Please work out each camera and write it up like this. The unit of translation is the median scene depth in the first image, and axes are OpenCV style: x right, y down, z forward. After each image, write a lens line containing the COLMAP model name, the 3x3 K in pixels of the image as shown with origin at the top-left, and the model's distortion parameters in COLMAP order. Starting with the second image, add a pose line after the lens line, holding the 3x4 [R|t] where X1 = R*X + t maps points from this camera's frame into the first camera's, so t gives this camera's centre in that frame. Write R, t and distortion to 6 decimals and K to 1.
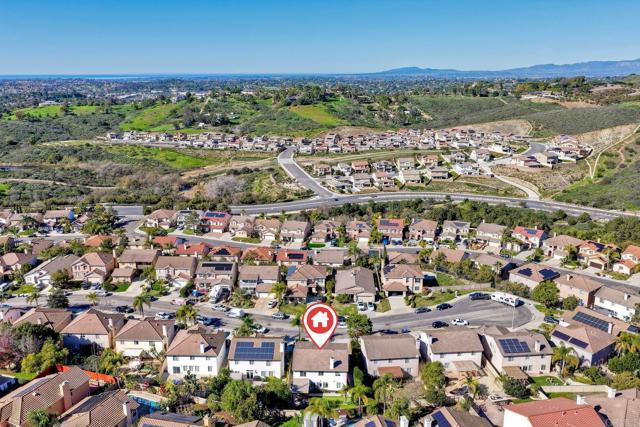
lens RADIAL K [[520.4, 0, 318.4], [0, 520.4, 215.6], [0, 0, 1]] dist [-0.011674, 0.021795]
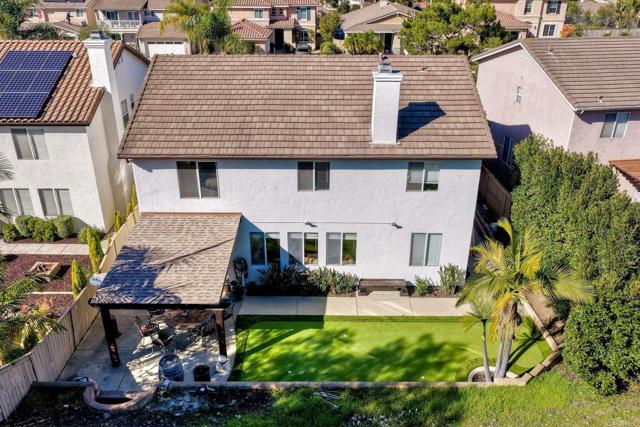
lens RADIAL K [[520.4, 0, 319.2], [0, 520.4, 212.4], [0, 0, 1]] dist [-0.011674, 0.021795]
pose [[0.999446, -0.010402, 0.031602, 0.001606], [0.004129, 0.981303, 0.192423, 0.284039], [-0.033013, -0.192186, 0.980803, 0.844849]]
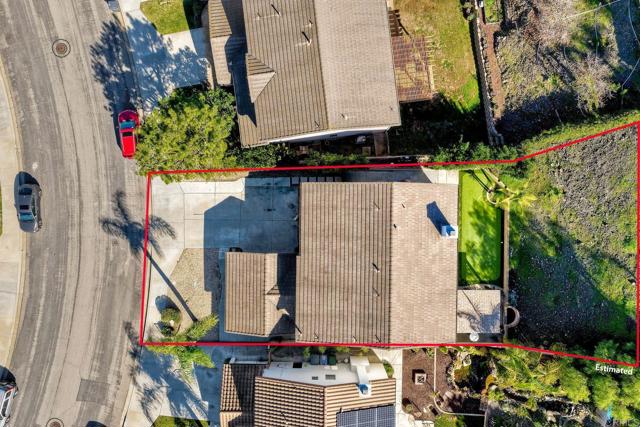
lens RADIAL K [[520.4, 0, 320.6], [0, 520.4, 211.5], [0, 0, 1]] dist [-0.011674, 0.021795]
pose [[-0.021182, -0.999769, -0.003704, 0.043215], [0.238435, -0.008650, 0.971120, -0.073455], [-0.970927, 0.019687, 0.238563, 1.002667]]
